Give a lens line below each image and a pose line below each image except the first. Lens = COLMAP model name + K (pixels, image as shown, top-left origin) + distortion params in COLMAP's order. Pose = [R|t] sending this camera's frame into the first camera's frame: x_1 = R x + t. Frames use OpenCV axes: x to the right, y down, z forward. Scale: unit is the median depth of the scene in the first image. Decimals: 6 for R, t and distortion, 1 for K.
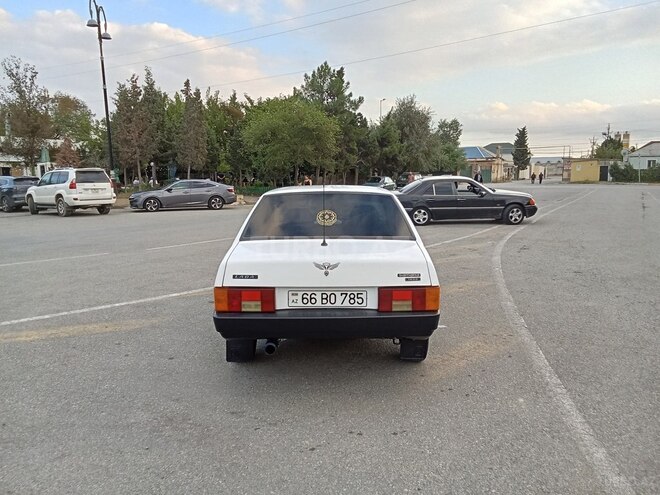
lens RADIAL K [[512.3, 0, 331.8], [0, 512.3, 242.2], [0, 0, 1]] dist [0.070756, -0.109228]
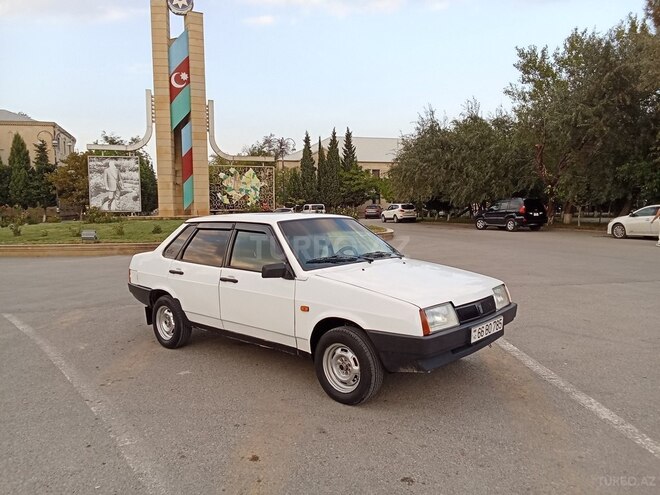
lens RADIAL K [[510.1, 0, 333.7], [0, 510.1, 244.6], [0, 0, 1]] dist [0.058125, -0.086302]
pose [[-0.660086, 0.071180, -0.747810, 0.172936], [-0.077617, 0.983709, 0.162146, -0.055228], [0.747169, 0.165073, -0.643808, 0.432885]]
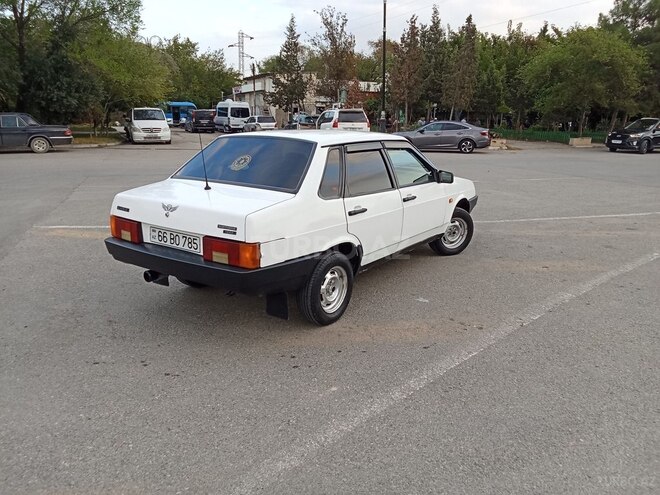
lens RADIAL K [[510.1, 0, 333.7], [0, 510.1, 244.6], [0, 0, 1]] dist [0.058125, -0.086302]
pose [[0.824669, 0.157948, -0.543115, 0.135184], [-0.094273, 0.985170, 0.143361, -0.009686], [0.557704, -0.067024, 0.827329, 0.051907]]
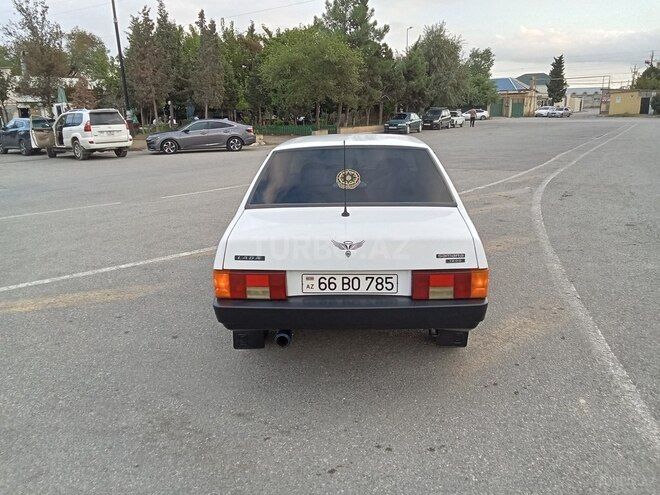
lens RADIAL K [[512.9, 0, 329.9], [0, 512.9, 244.1], [0, 0, 1]] dist [0.066385, -0.096587]
pose [[0.998807, -0.000784, -0.048835, 0.000026], [0.006792, 0.992386, 0.122983, -0.008858], [0.048366, -0.123168, 0.991207, 0.030977]]
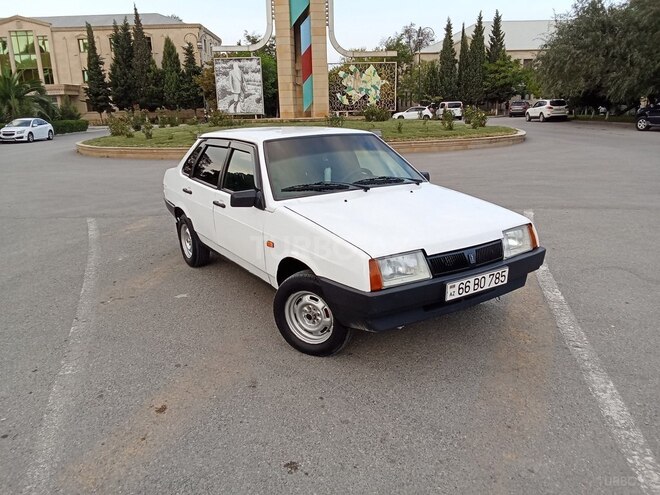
lens RADIAL K [[510.1, 0, 333.7], [0, 510.1, 244.6], [0, 0, 1]] dist [0.058125, -0.086302]
pose [[-0.840294, 0.168849, -0.515166, 0.107554], [-0.036095, 0.930728, 0.363927, -0.061999], [0.540928, 0.324400, -0.775990, 0.448408]]
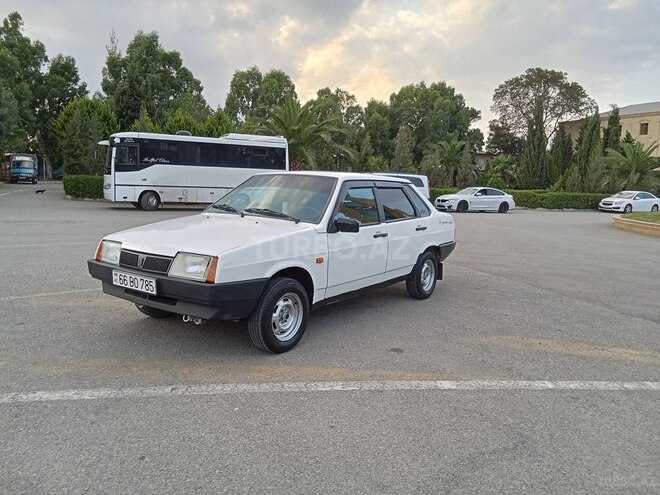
lens RADIAL K [[510.3, 0, 338.5], [0, 510.3, 253.9], [0, 0, 1]] dist [0.066566, -0.108047]
pose [[-0.821447, -0.102493, 0.560999, -0.156278], [0.041502, 0.970365, 0.238053, -0.048186], [-0.568772, 0.218831, -0.792850, 0.458060]]
